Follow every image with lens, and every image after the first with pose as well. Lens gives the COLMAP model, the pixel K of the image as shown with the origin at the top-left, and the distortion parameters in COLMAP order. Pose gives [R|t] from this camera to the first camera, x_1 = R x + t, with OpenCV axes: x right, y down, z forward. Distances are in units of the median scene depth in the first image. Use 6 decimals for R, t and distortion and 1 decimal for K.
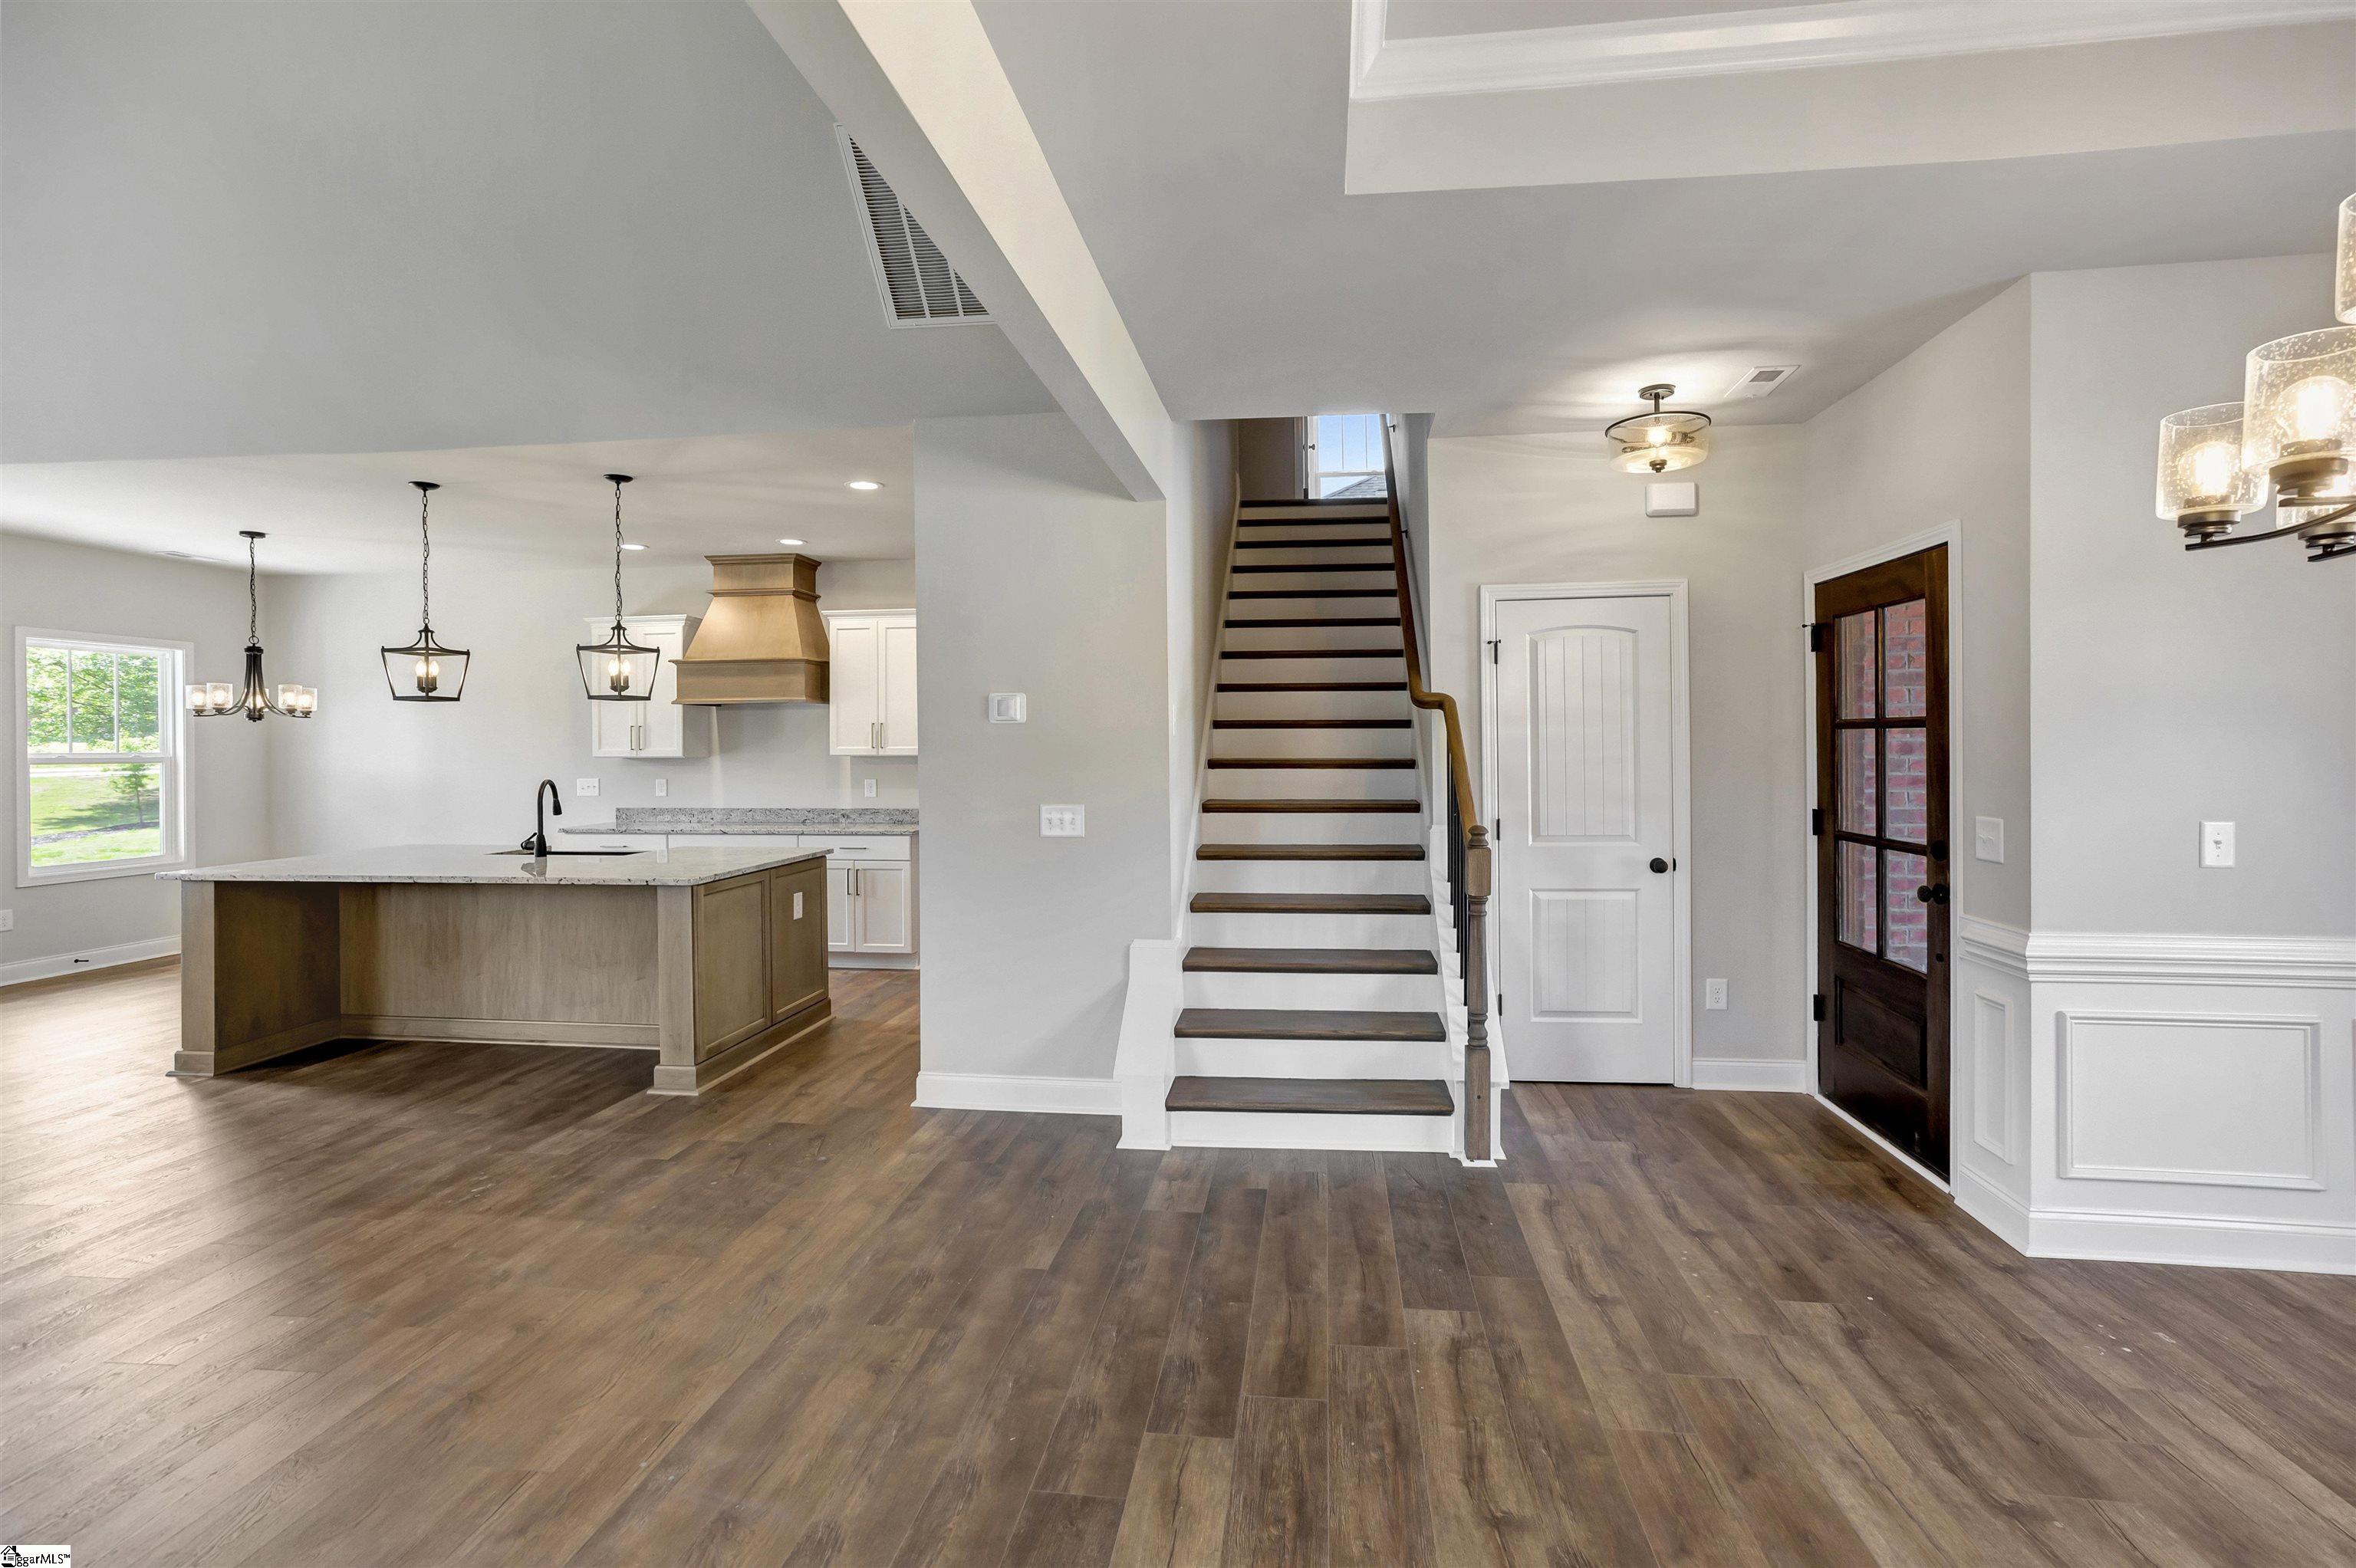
lens RADIAL K [[1078.5, 0, 1180.0], [0, 1078.5, 757.7], [0, 0, 1]] dist [-0.044558, 0.027544]
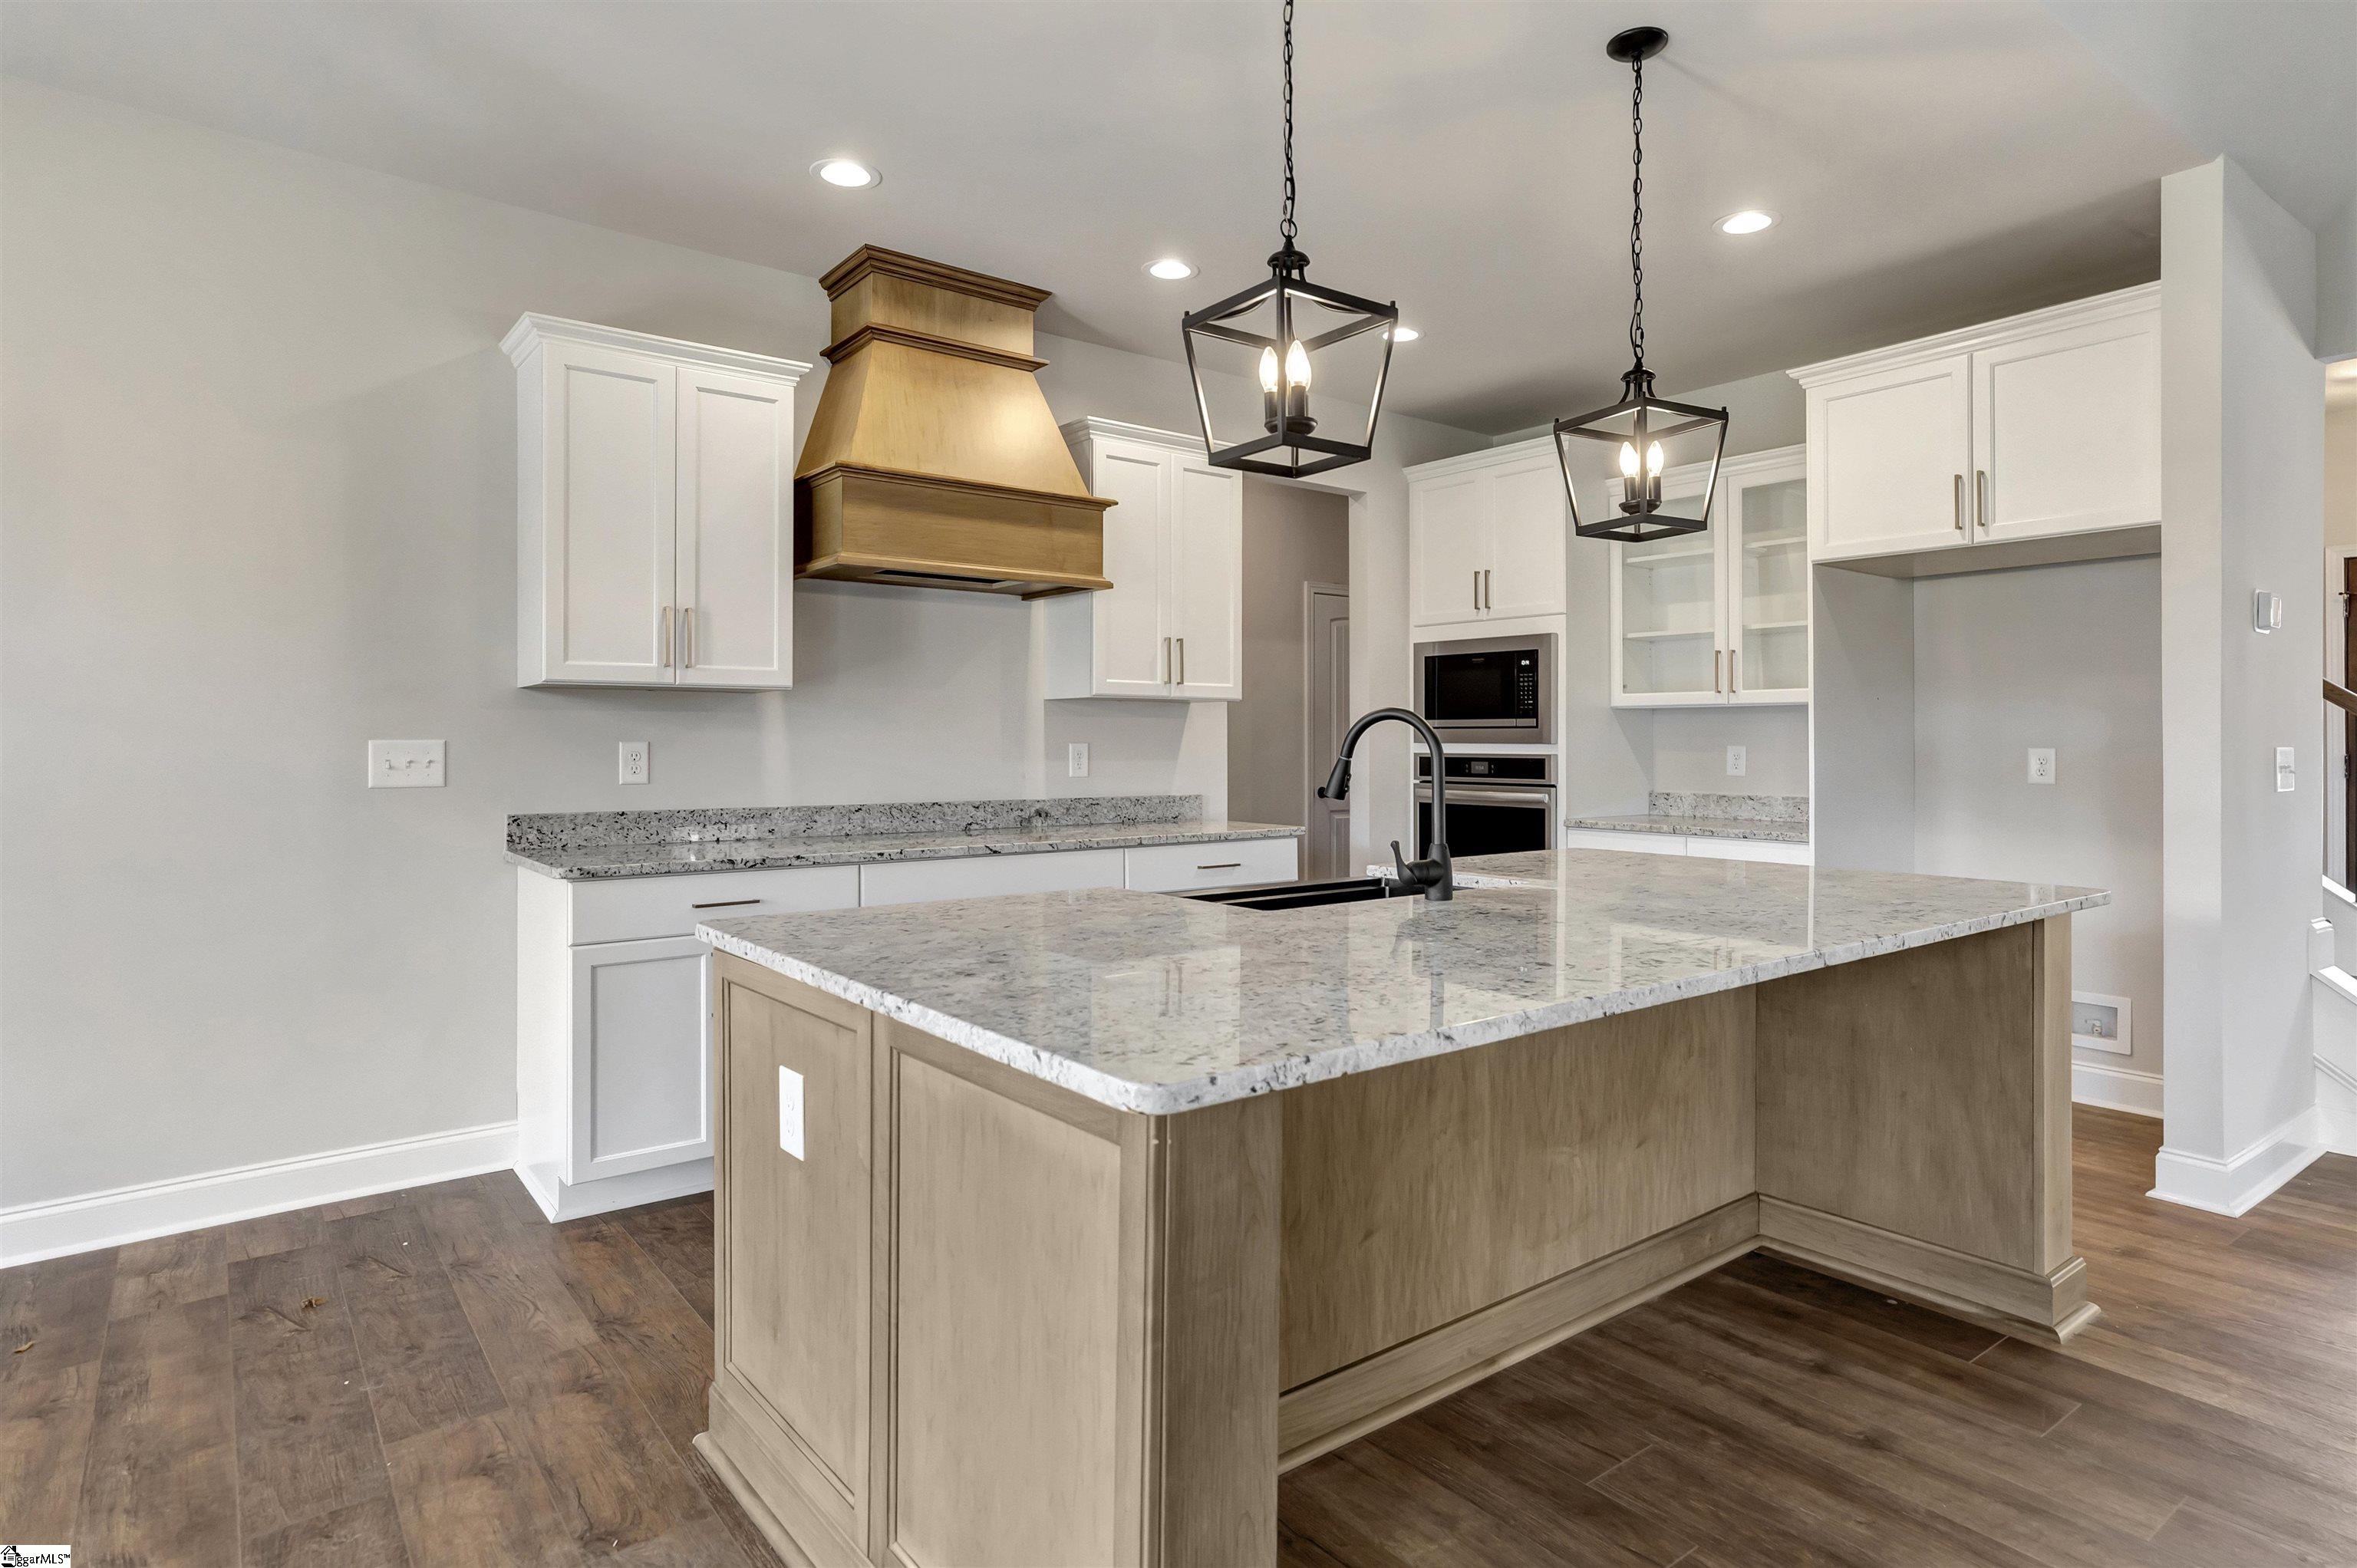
lens RADIAL K [[1289.5, 0, 1179.8], [0, 1289.5, 728.9], [0, 0, 1]] dist [0.000867, 0.000788]
pose [[0.704906, 0.014322, 0.709156, -1.422349], [0.002902, 0.999730, -0.023075, 0.056010], [-0.709295, 0.018323, 0.704674, 1.022969]]
